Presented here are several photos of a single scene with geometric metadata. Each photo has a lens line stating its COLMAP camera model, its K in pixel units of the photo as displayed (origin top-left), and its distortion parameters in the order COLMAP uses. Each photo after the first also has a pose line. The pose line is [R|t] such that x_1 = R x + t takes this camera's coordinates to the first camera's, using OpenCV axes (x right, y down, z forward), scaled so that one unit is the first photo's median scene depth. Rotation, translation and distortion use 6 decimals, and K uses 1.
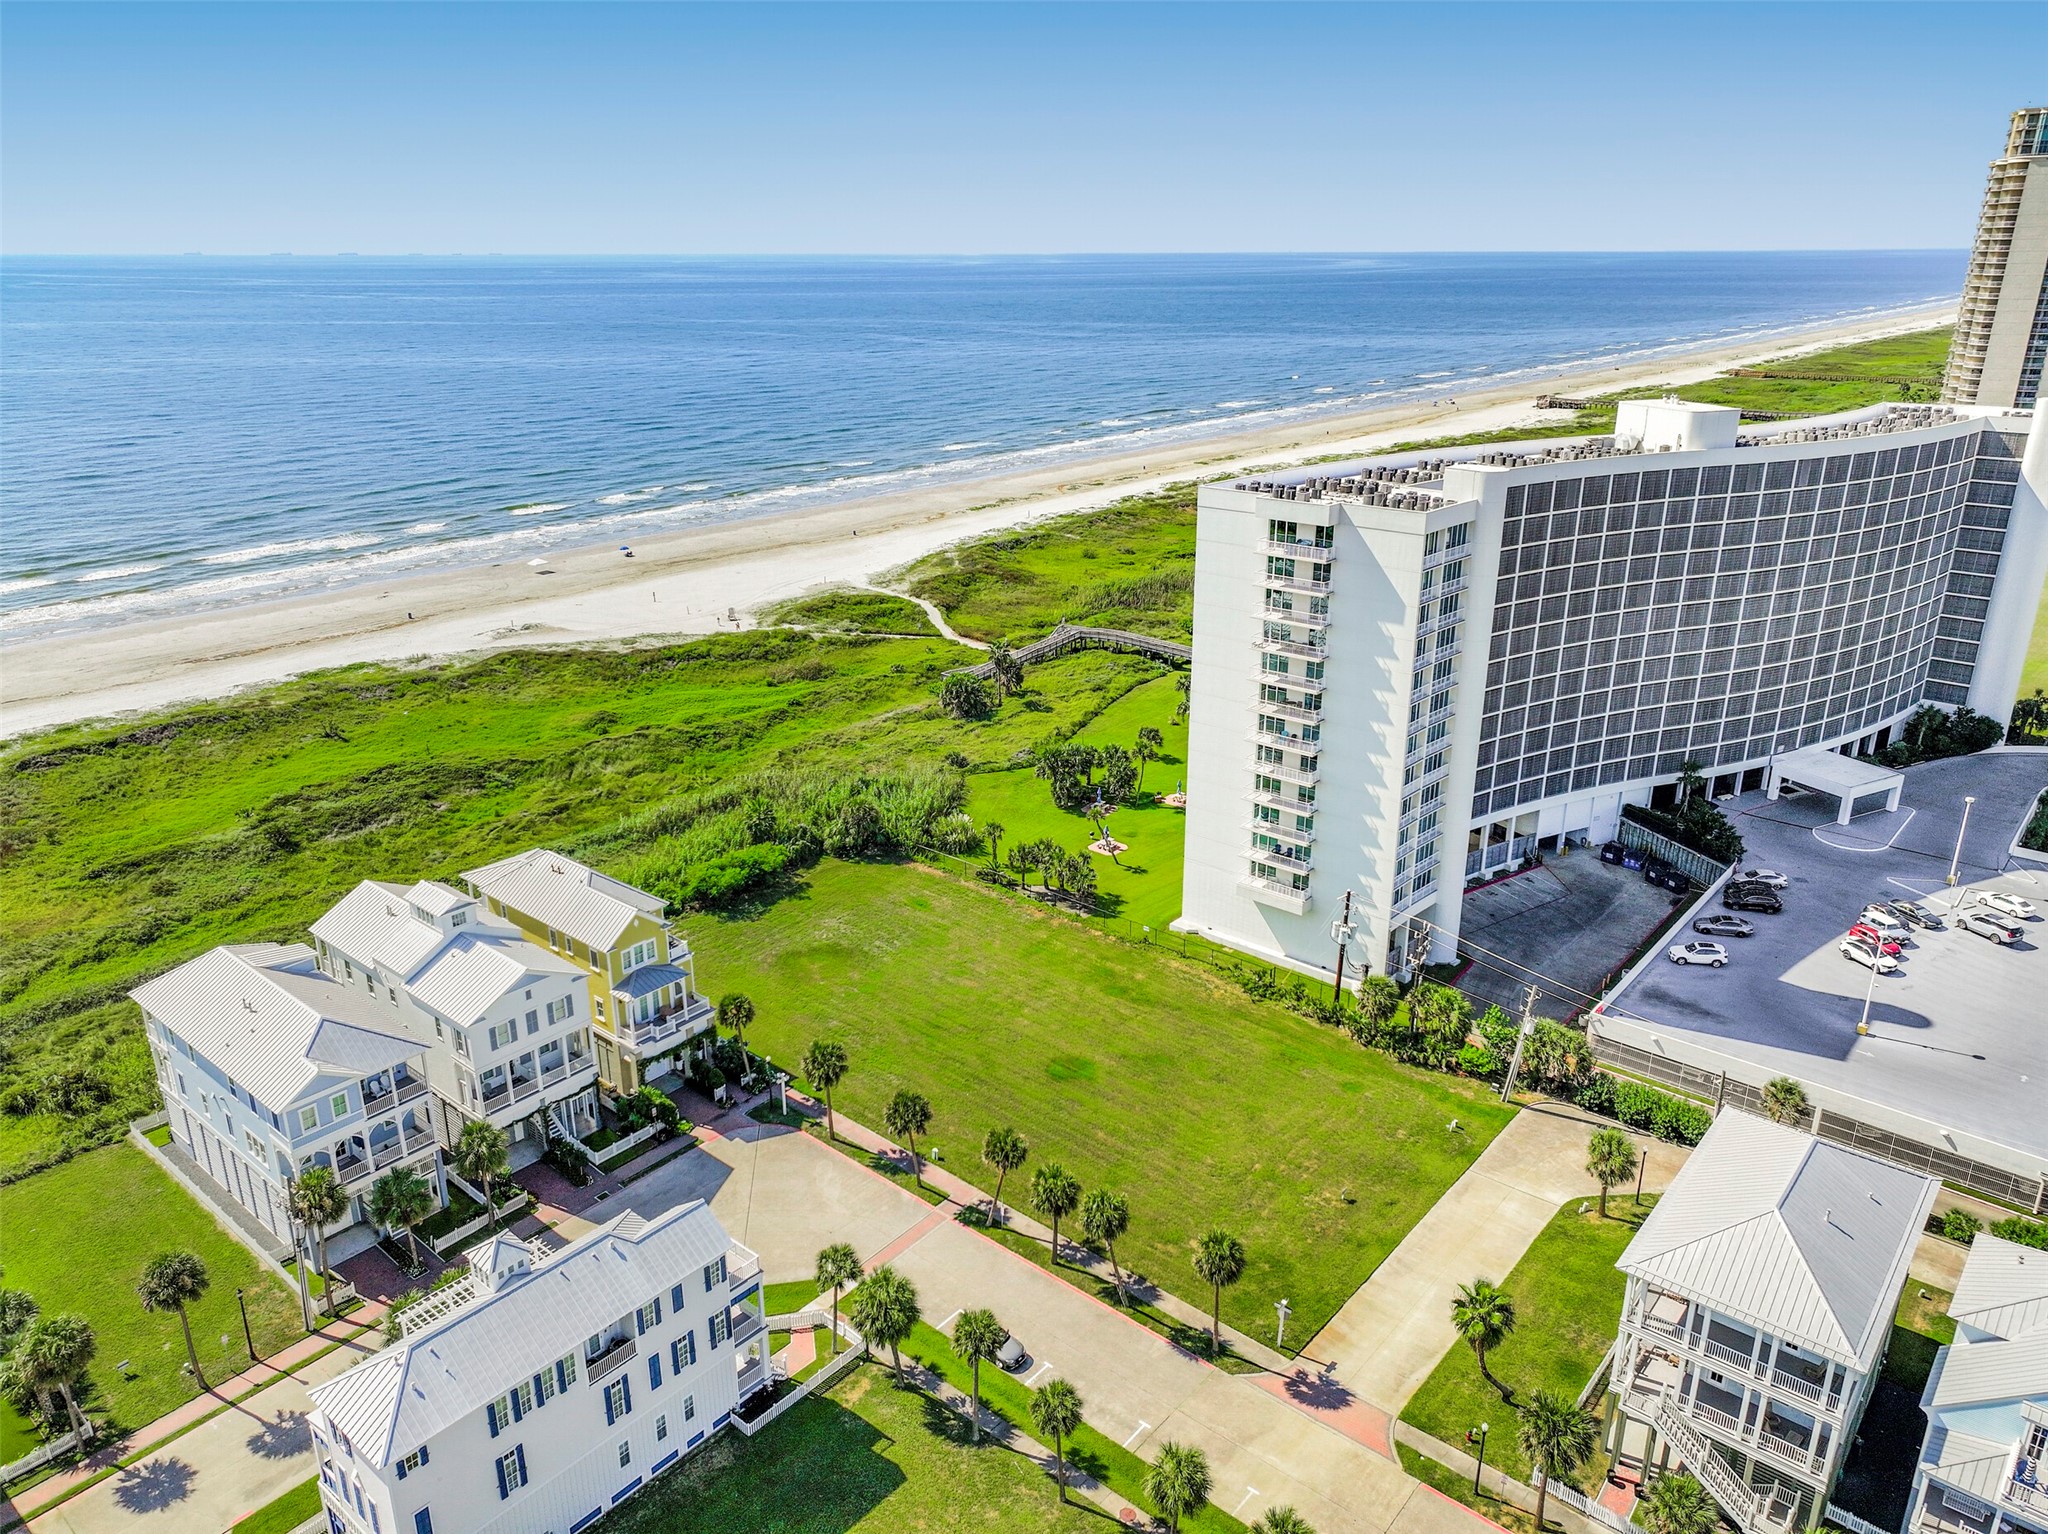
lens RADIAL K [[1439.9, 0, 1024.0], [0, 1439.9, 767.0], [0, 0, 1]] dist [0.001897, 0.012645]
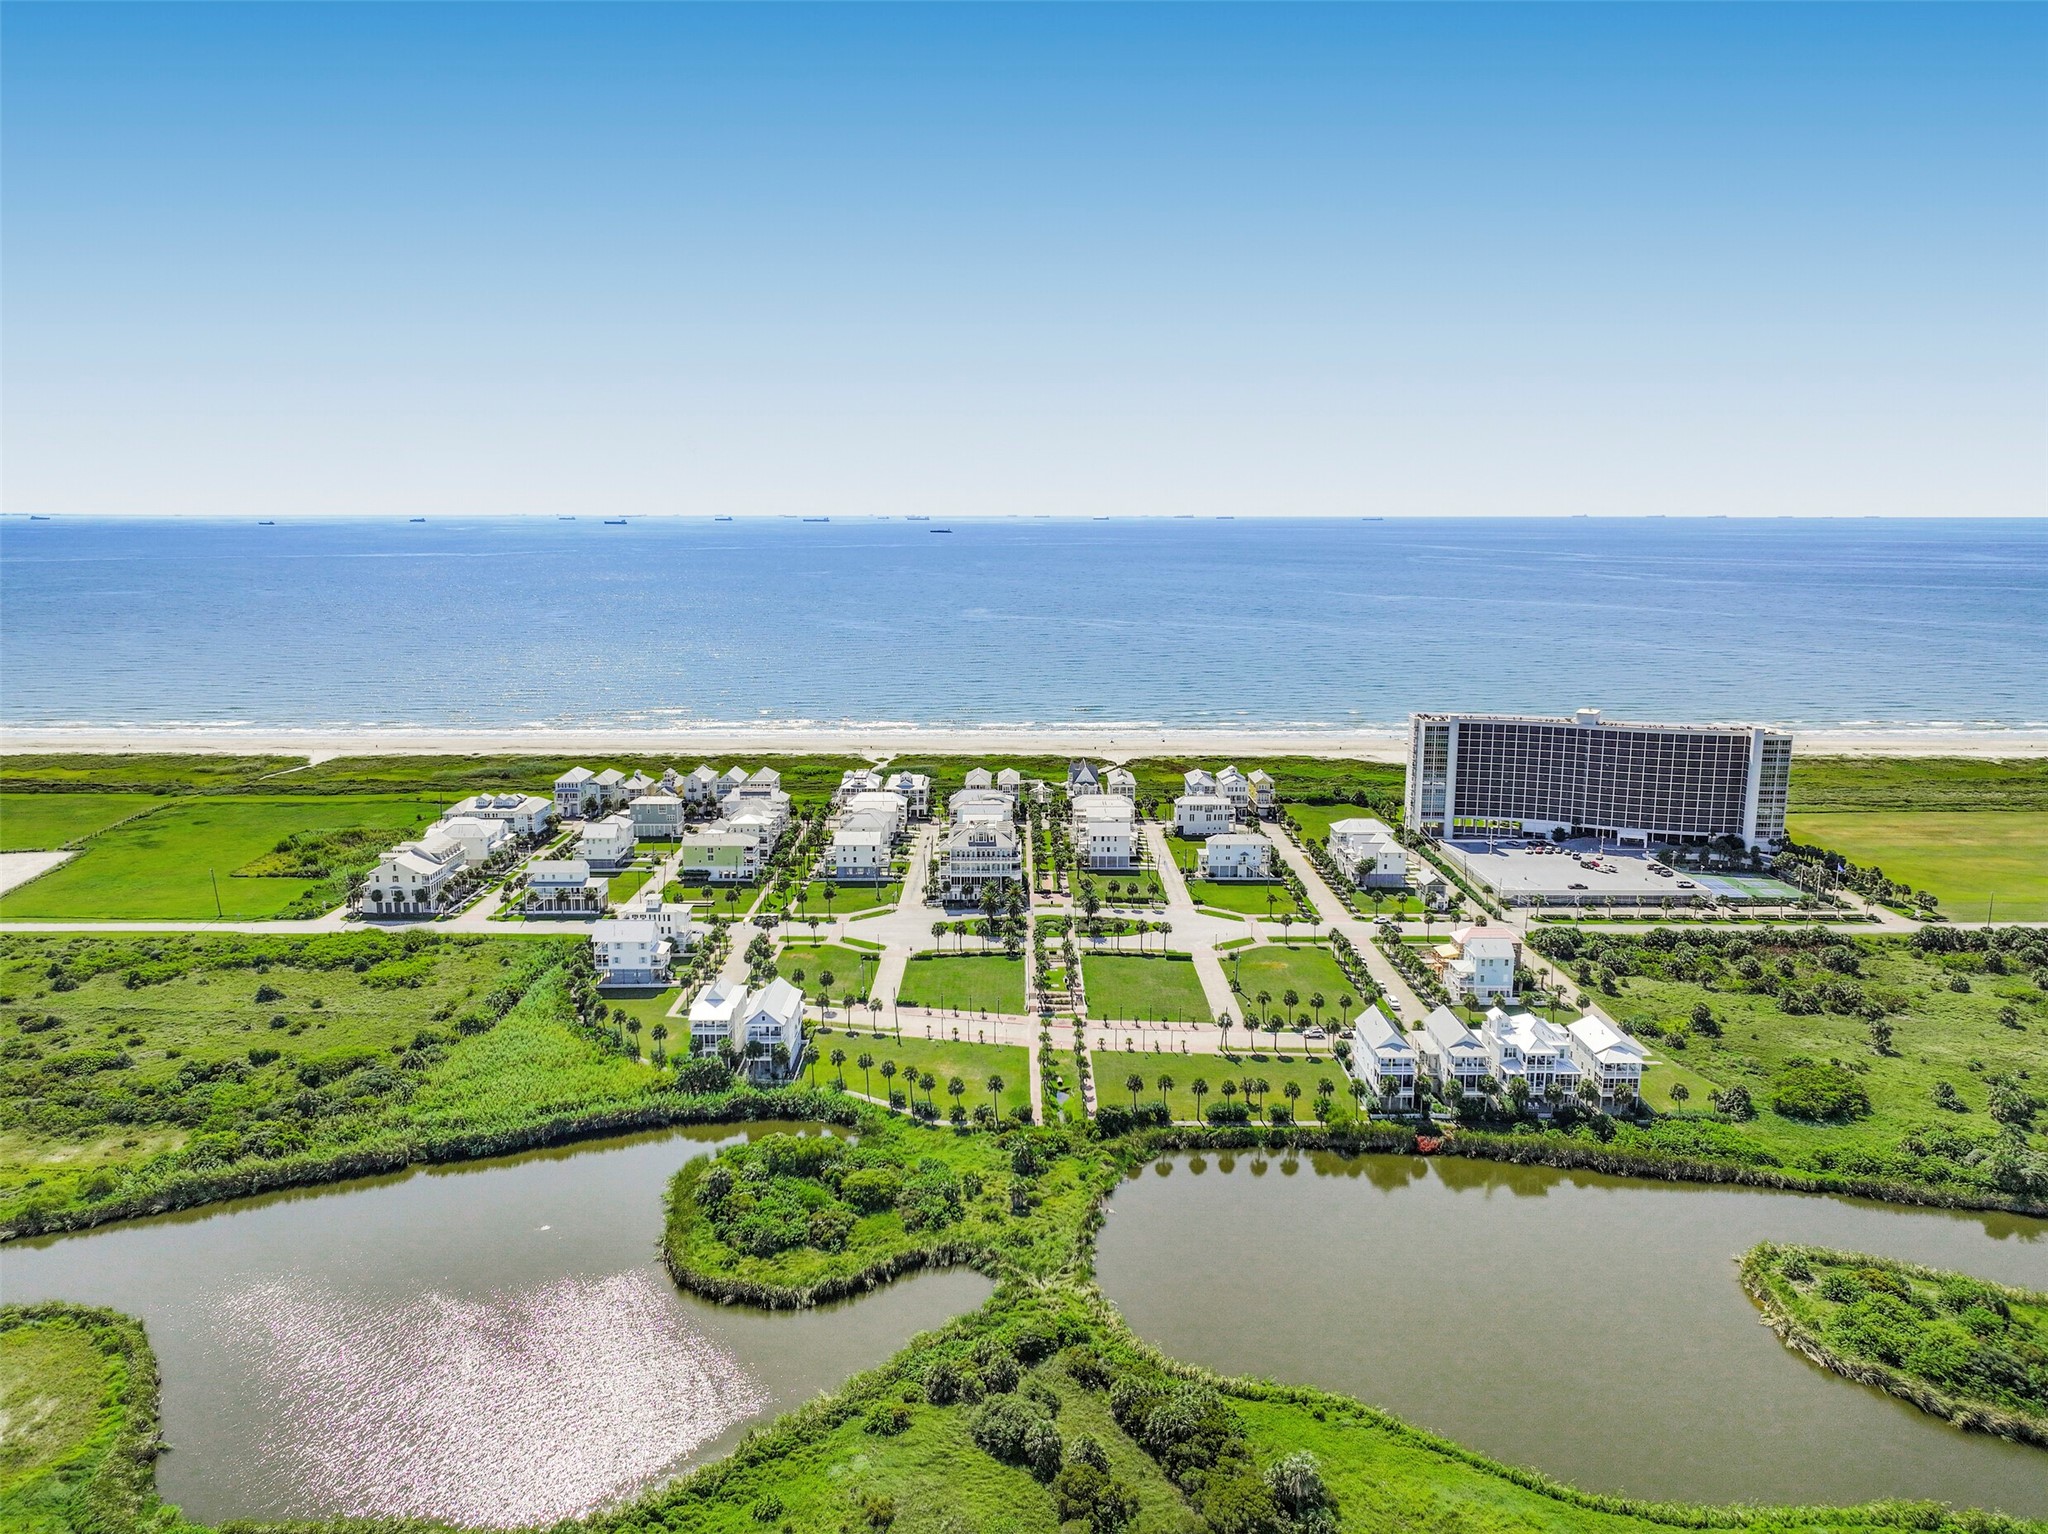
lens RADIAL K [[1439.9, 0, 1024.0], [0, 1439.9, 767.0], [0, 0, 1]] dist [0.001897, 0.012645]
pose [[0.646277, 0.134857, -0.751092, 2.596808], [-0.258622, 0.964719, -0.049318, 0.461696], [0.717942, 0.226122, 0.658353, -2.567037]]
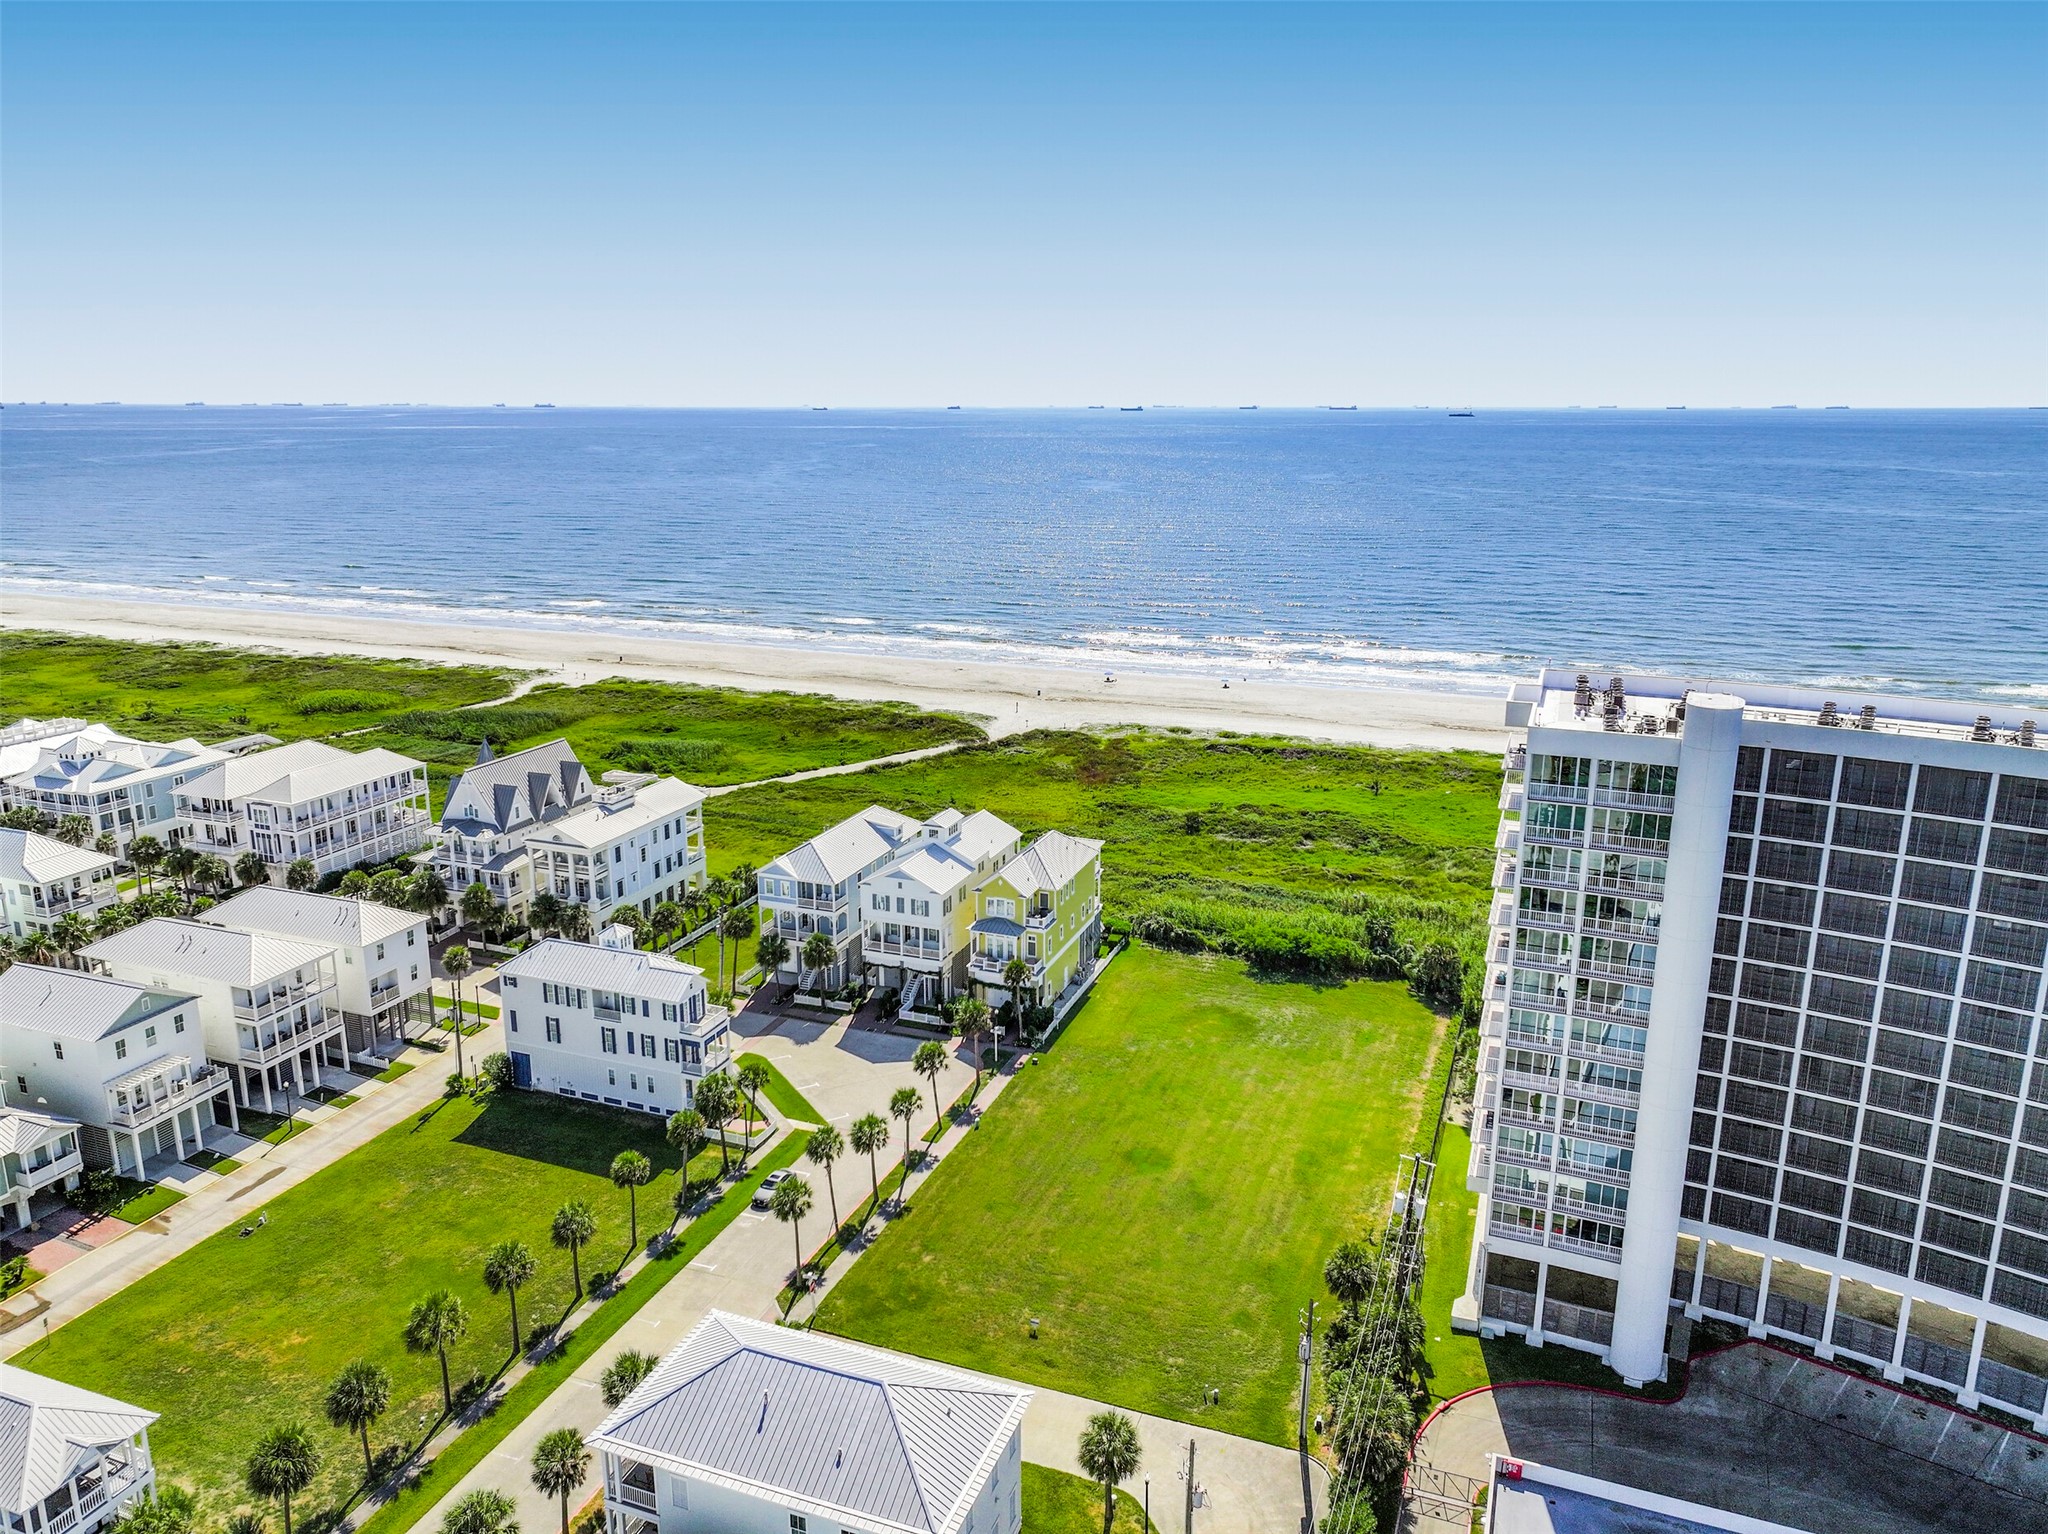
lens RADIAL K [[1439.9, 0, 1024.0], [0, 1439.9, 767.0], [0, 0, 1]] dist [0.001897, 0.012645]
pose [[0.329369, 0.235747, -0.914297, 0.824369], [-0.323332, 0.937945, 0.125366, -0.147840], [0.887115, 0.254329, 0.385154, 0.409177]]
